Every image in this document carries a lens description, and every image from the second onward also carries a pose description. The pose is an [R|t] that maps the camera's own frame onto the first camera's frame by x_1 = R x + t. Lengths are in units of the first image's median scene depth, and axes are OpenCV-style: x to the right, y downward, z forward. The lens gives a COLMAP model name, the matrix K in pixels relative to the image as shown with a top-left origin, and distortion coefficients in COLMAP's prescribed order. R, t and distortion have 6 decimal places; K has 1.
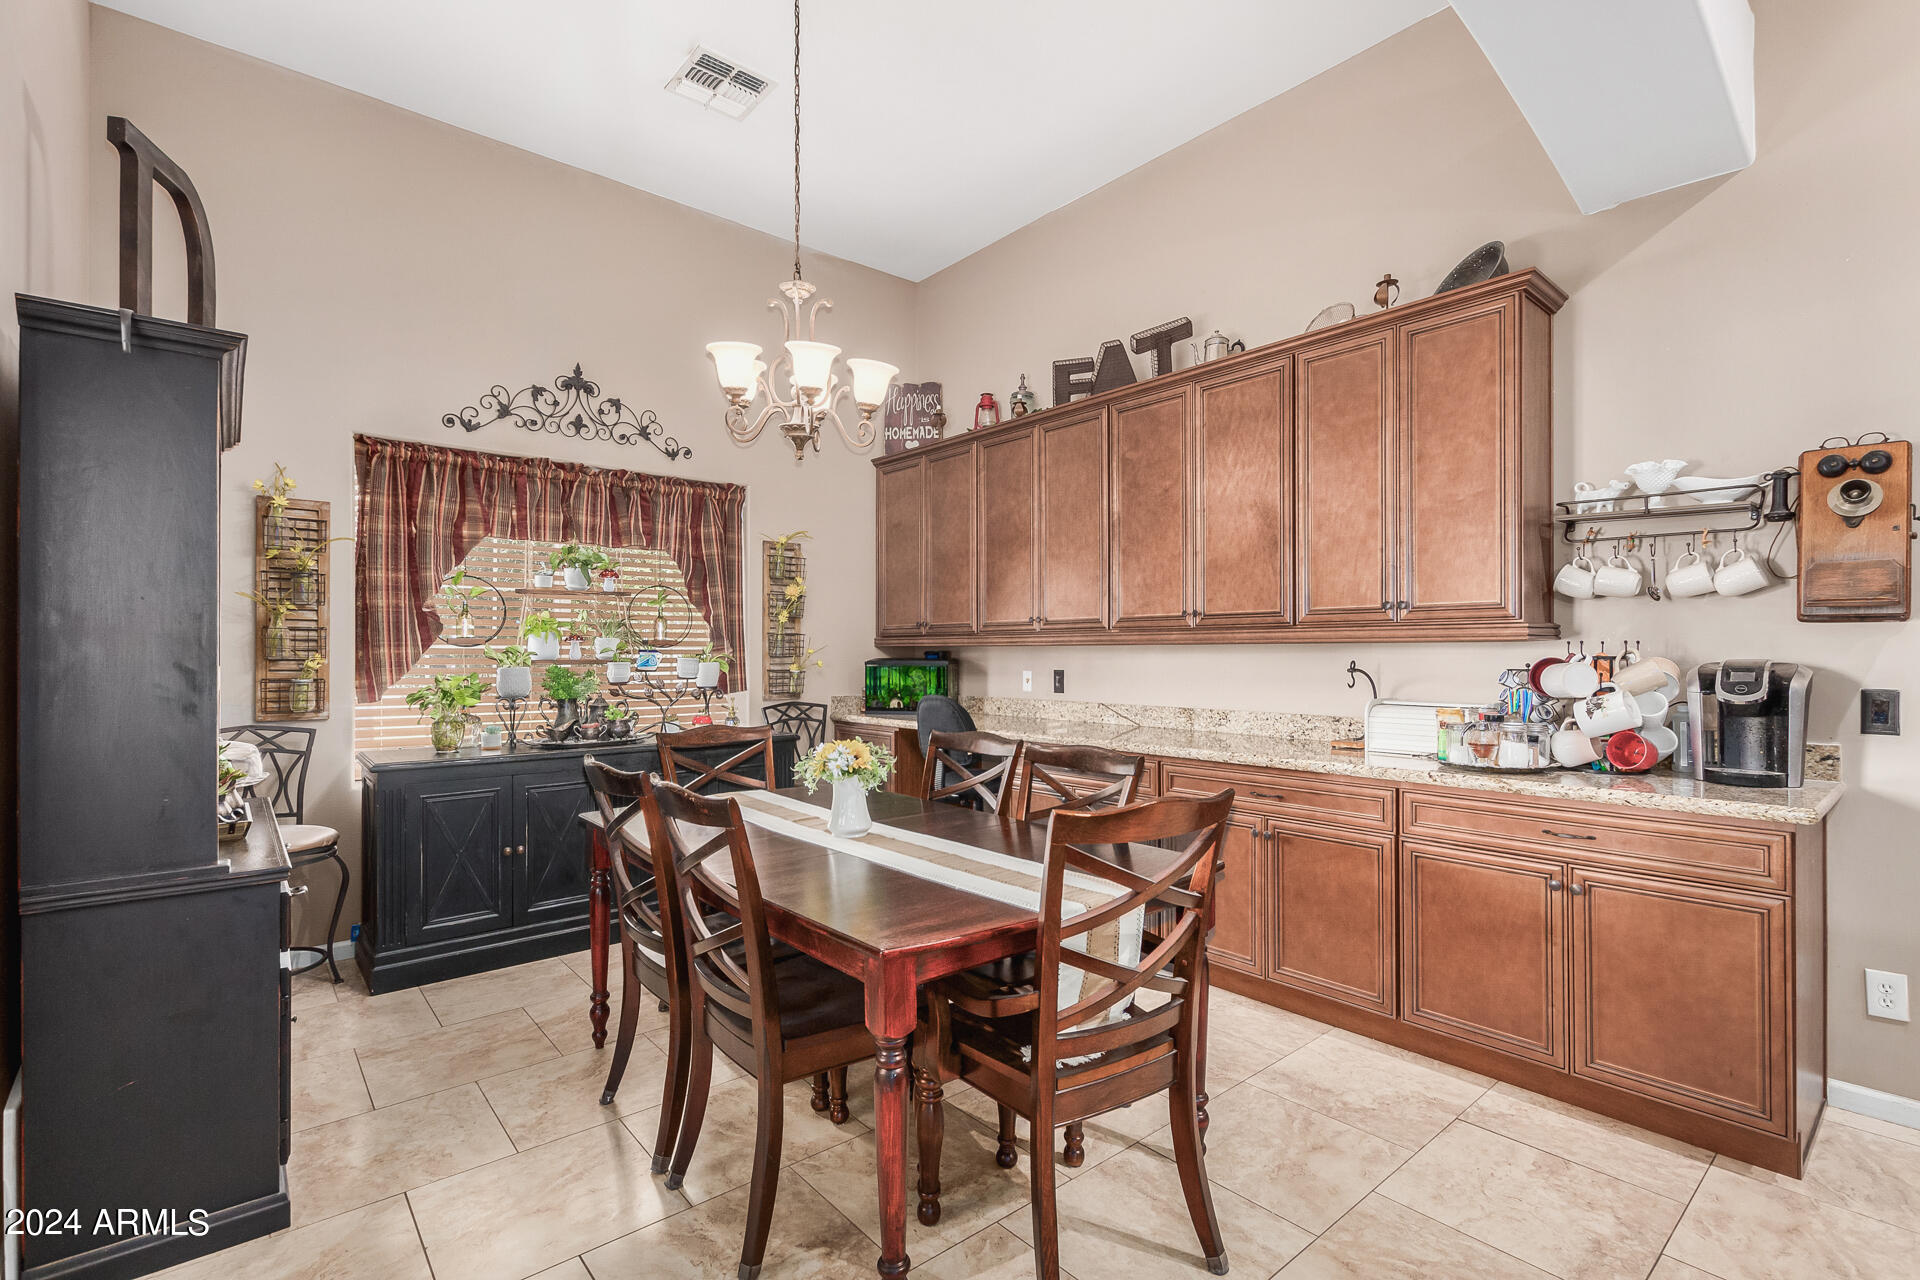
lens RADIAL K [[878.7, 0, 963.5], [0, 878.7, 651.9], [0, 0, 1]] dist [0.001931, -0.000175]
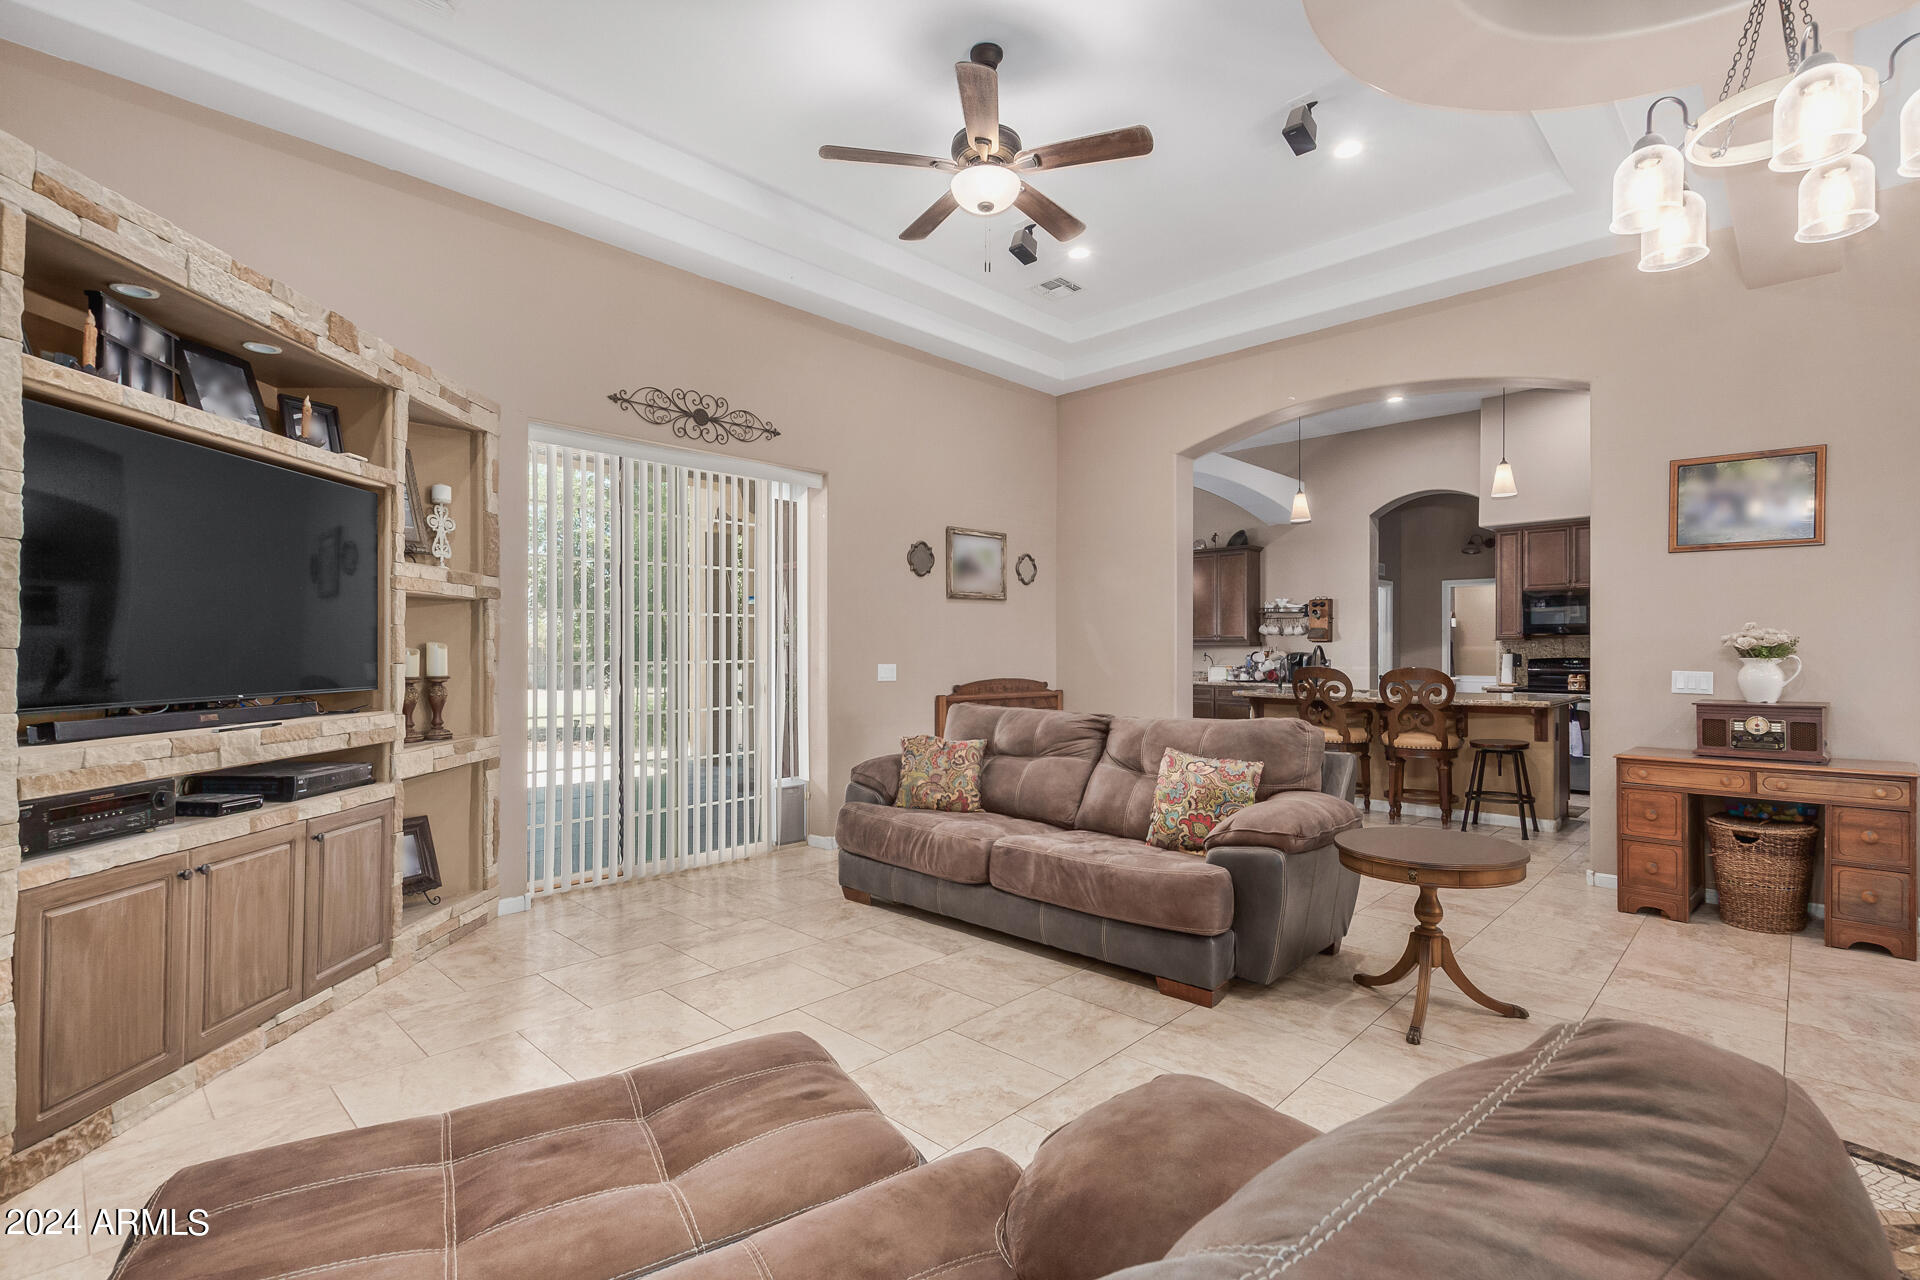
lens RADIAL K [[878.7, 0, 958.2], [0, 878.7, 646.4], [0, 0, 1]] dist [0.001931, -0.000175]
pose [[0.994890, 0.003917, 0.100893, -0.649668], [-0.003250, 0.999972, -0.006777, 0.009509], [-0.100917, 0.006415, 0.994874, -1.757524]]
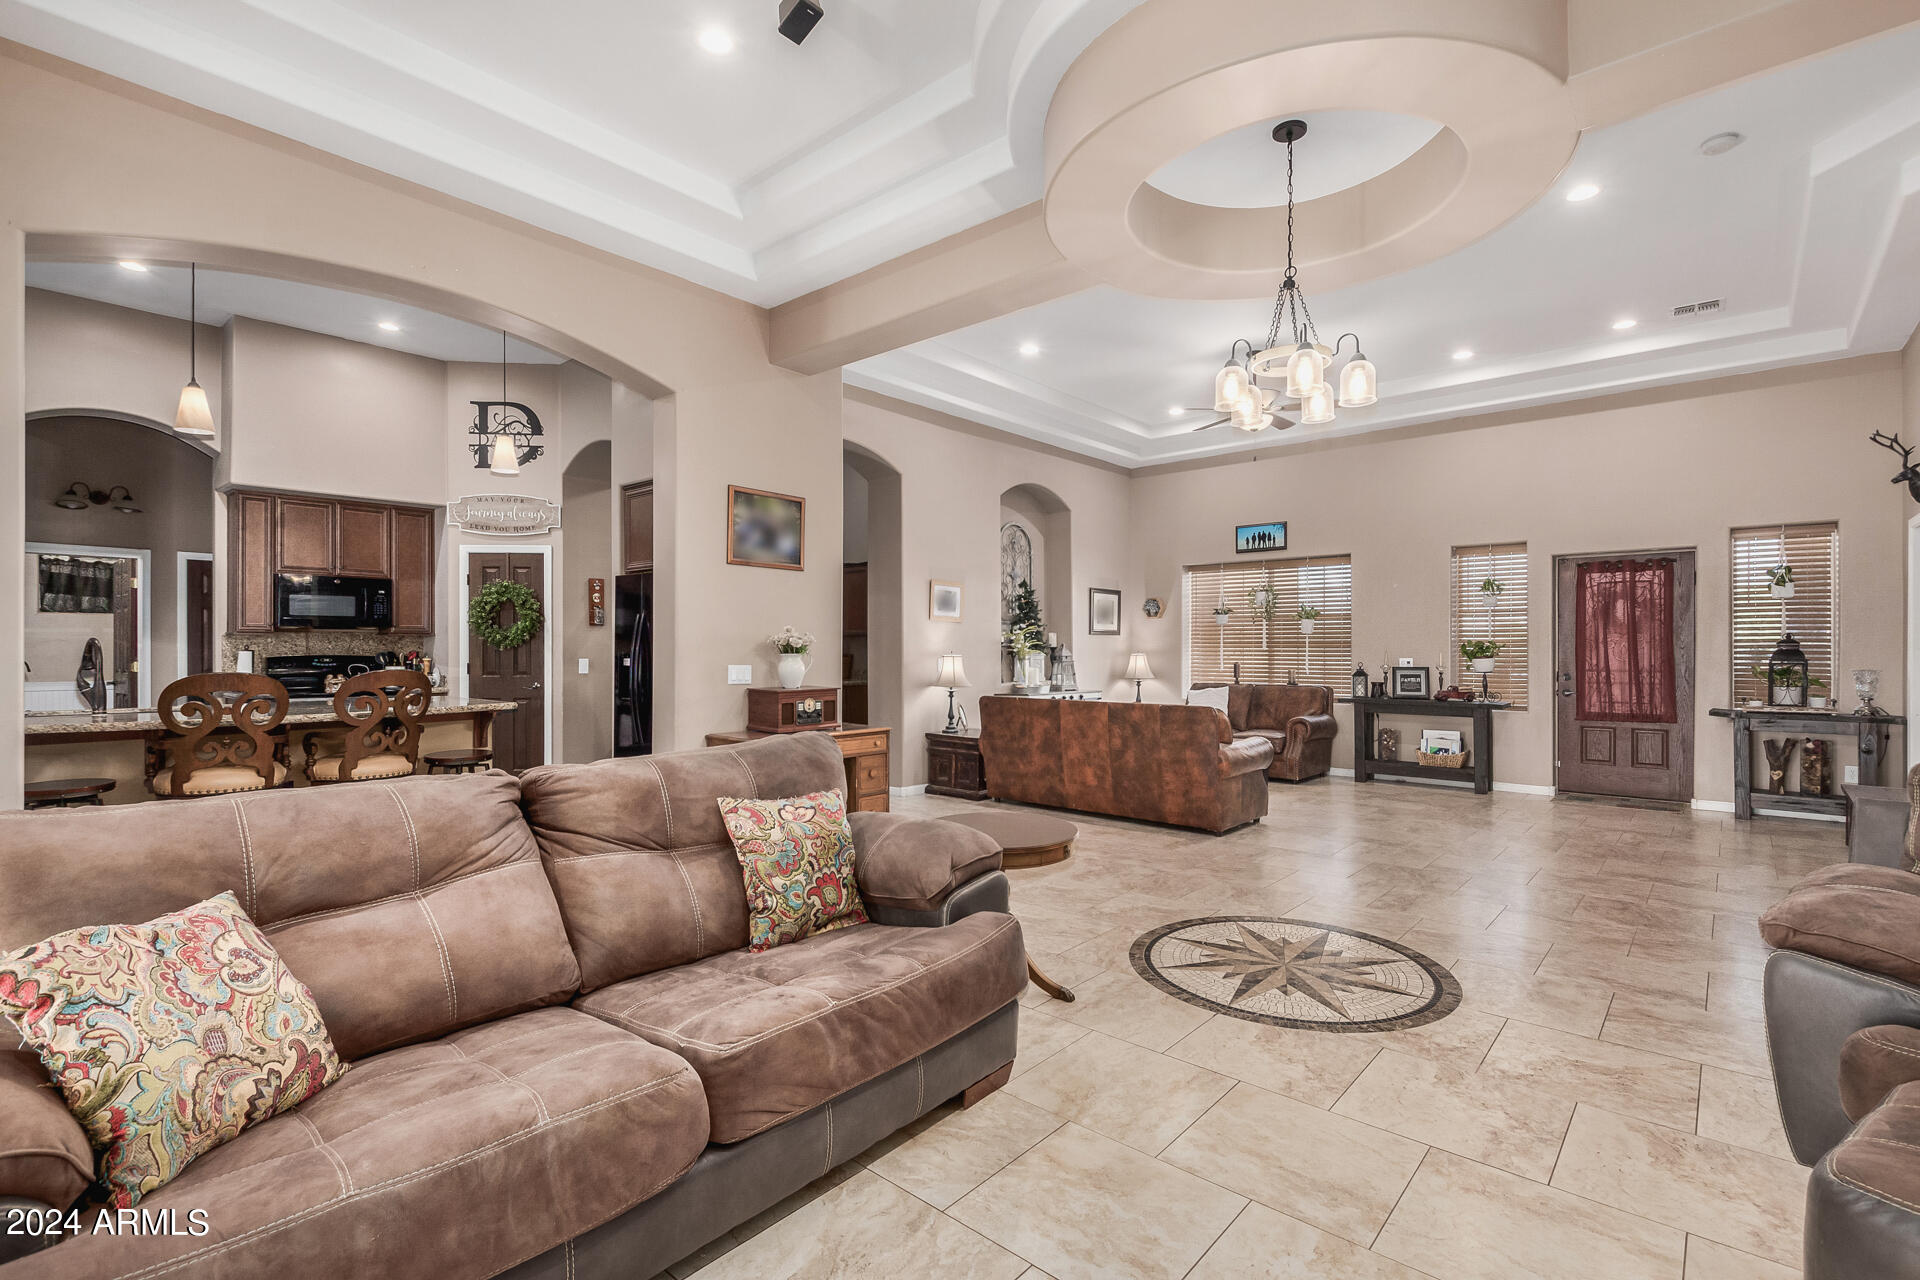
lens RADIAL K [[878.7, 0, 974.9], [0, 878.7, 648.1], [0, 0, 1]] dist [0.001931, -0.000175]
pose [[-0.159110, 0.003499, 0.987255, -0.988585], [0.001561, 0.999993, -0.003292, 0.009658], [-0.987260, 0.001018, -0.159115, -0.847912]]
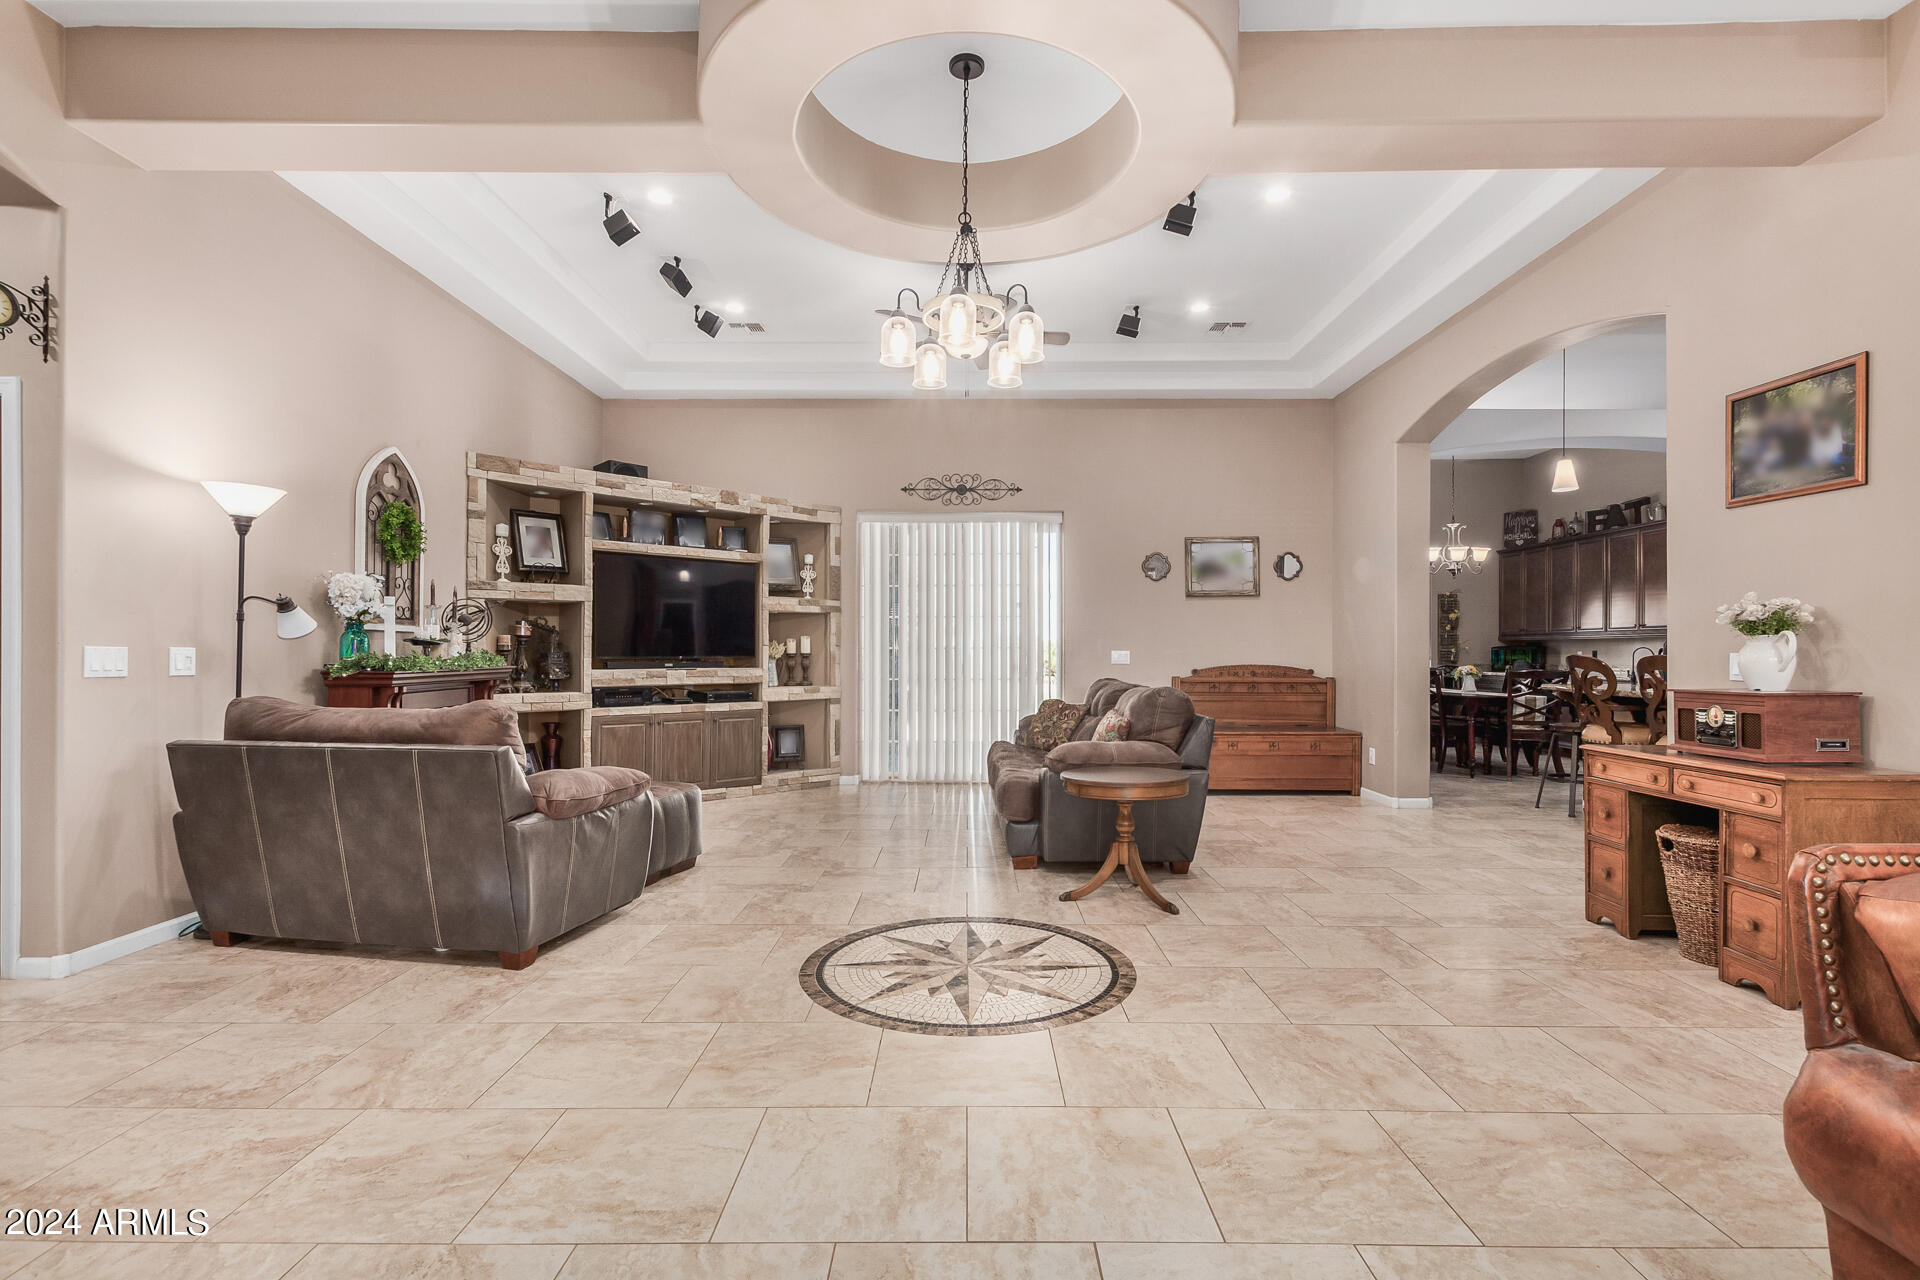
lens RADIAL K [[878.7, 0, 954.5], [0, 878.7, 647.7], [0, 0, 1]] dist [0.001931, -0.000175]
pose [[0.755286, 0.000853, -0.655394, 0.404335], [-0.004163, 0.999985, -0.003496, 0.031798], [0.655382, 0.005369, 0.755279, -1.957945]]
